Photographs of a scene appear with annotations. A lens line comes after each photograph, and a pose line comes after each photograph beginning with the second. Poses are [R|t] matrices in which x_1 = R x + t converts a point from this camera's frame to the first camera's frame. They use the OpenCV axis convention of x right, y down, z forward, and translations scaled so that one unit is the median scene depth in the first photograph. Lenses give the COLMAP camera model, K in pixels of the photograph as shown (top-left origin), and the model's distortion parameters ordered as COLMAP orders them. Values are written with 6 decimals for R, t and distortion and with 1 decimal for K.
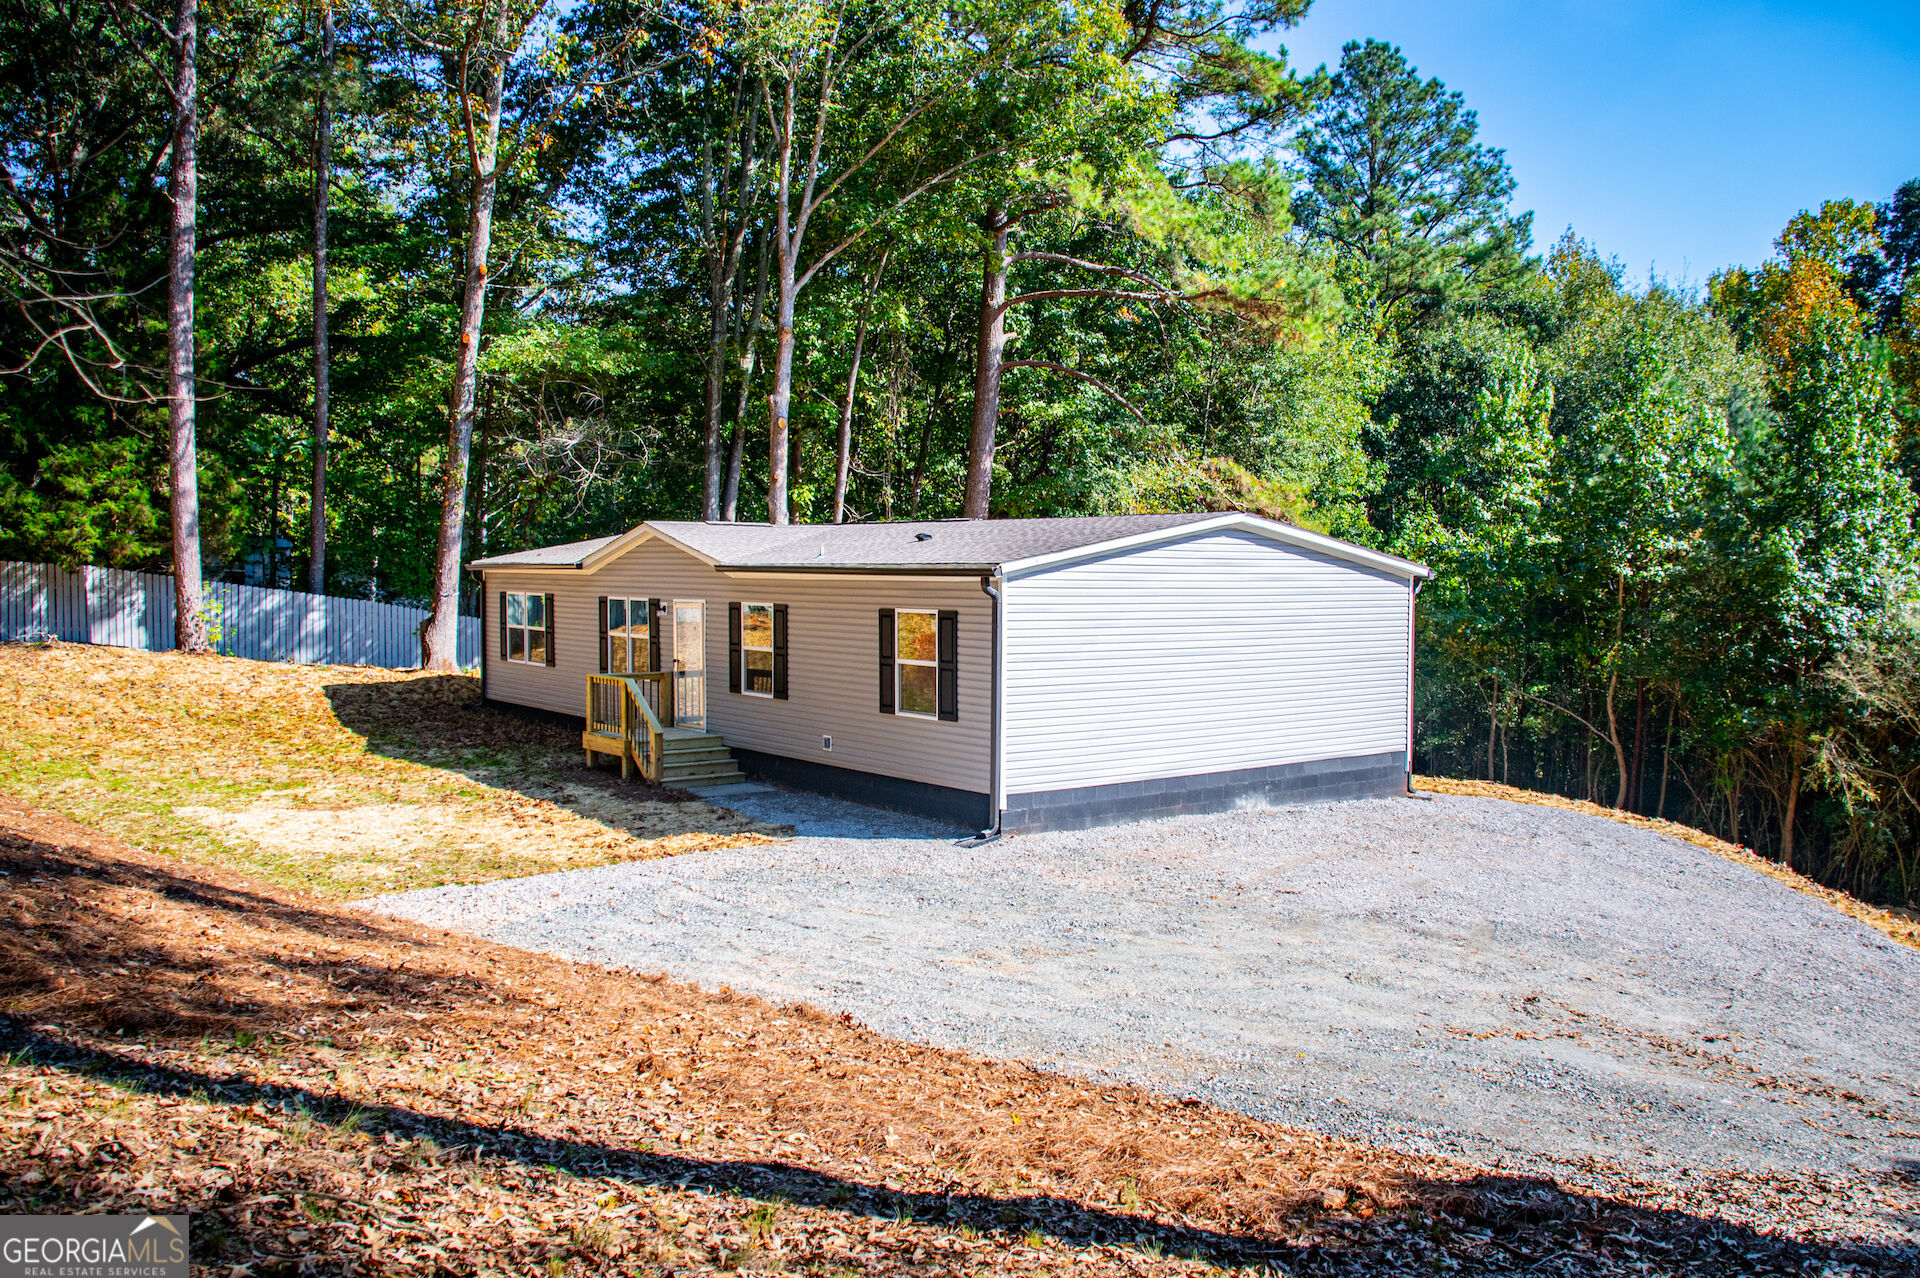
lens RADIAL K [[1575.6, 0, 985.3], [0, 1575.6, 636.2], [0, 0, 1]] dist [-0.147542, 0.099023]
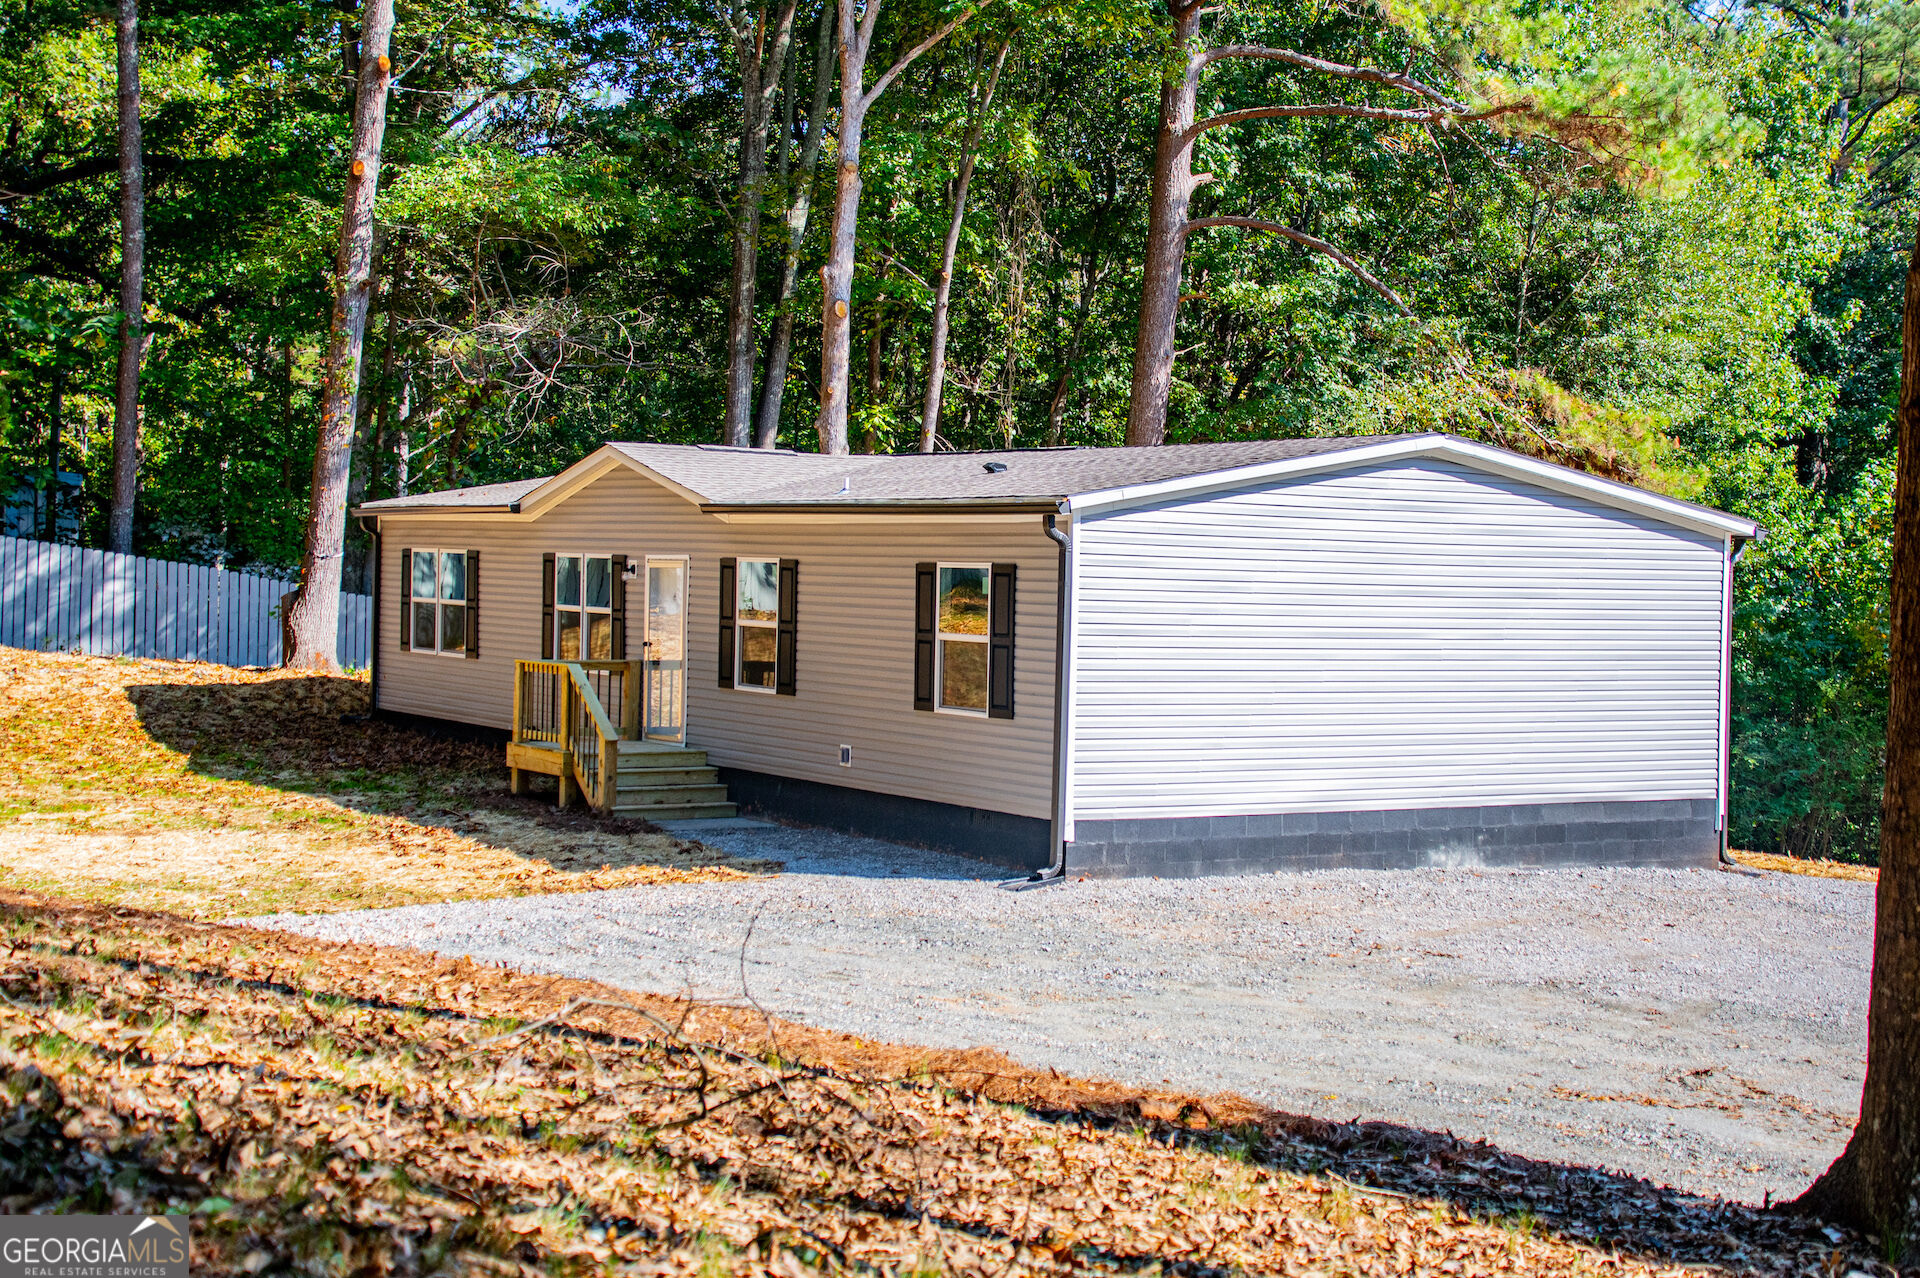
lens RADIAL K [[2644.2, 0, 1015.0], [0, 2644.2, 615.8], [0, 0, 1]] dist [0.105202, 0.403918]
pose [[0.995634, 0.019543, -0.091272, 0.049767], [-0.021920, 0.999444, -0.025105, 0.020388], [0.090731, 0.026997, 0.995509, -0.105374]]
